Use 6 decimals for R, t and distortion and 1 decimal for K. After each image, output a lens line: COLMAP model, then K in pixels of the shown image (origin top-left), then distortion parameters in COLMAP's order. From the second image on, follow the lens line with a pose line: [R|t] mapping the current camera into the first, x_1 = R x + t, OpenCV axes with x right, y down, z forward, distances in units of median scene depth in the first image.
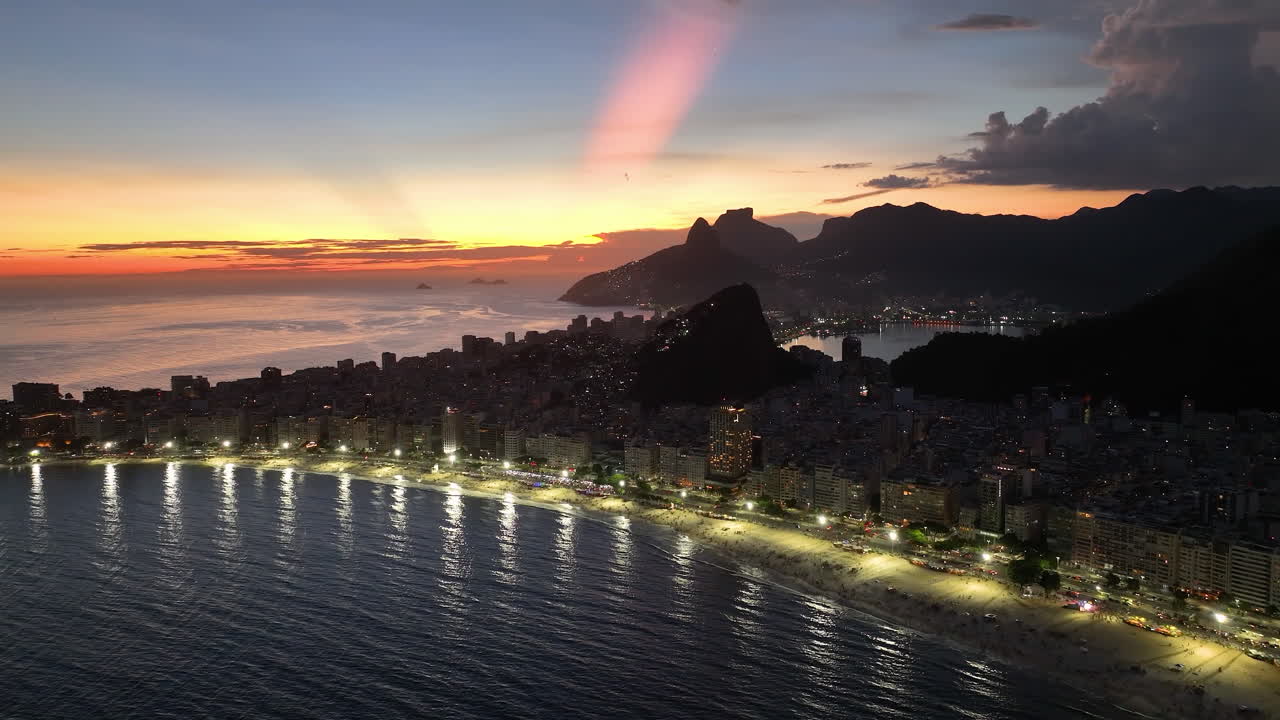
lens RADIAL K [[1122.4, 0, 640.0], [0, 1122.4, 360.0], [0, 0, 1]] dist [0.003307, 0.003253]
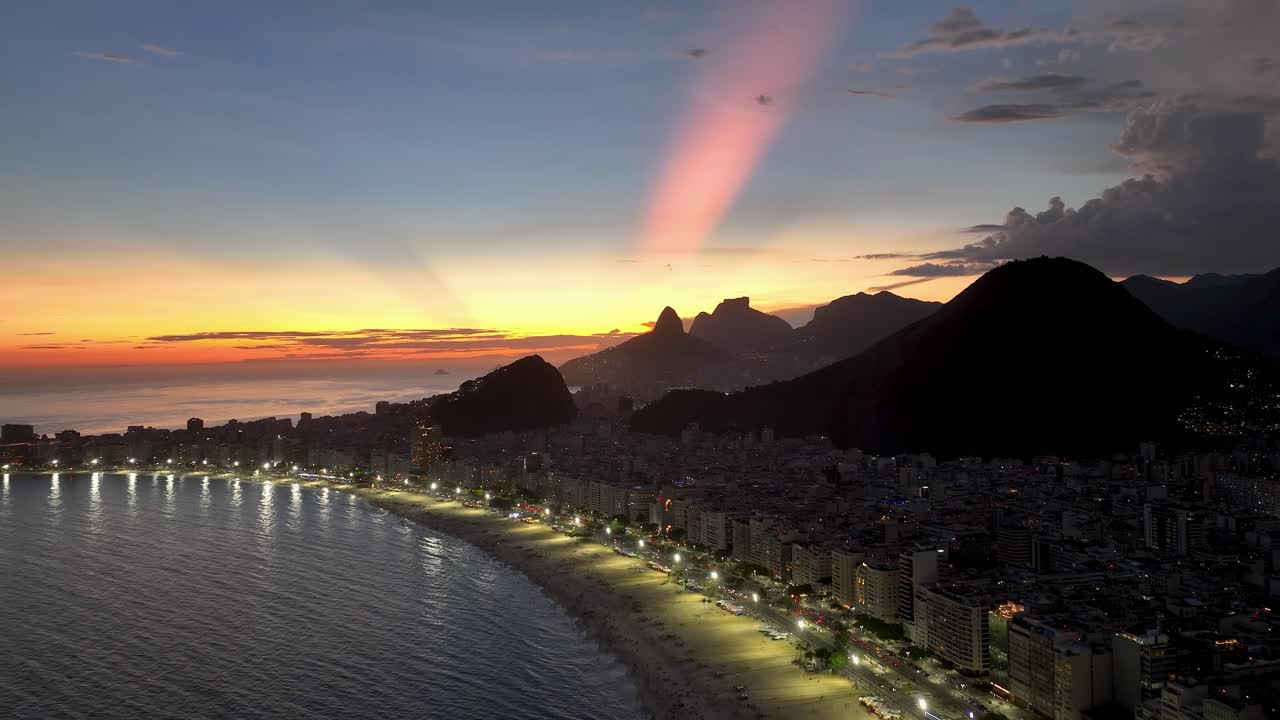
lens RADIAL K [[1122.4, 0, 640.0], [0, 1122.4, 360.0], [0, 0, 1]] dist [0.003307, 0.003253]
pose [[0.998972, -0.003708, -0.045169, 0.077084], [0.000141, 0.996897, -0.078717, 0.012345], [0.045321, 0.078629, 0.995873, -0.095625]]
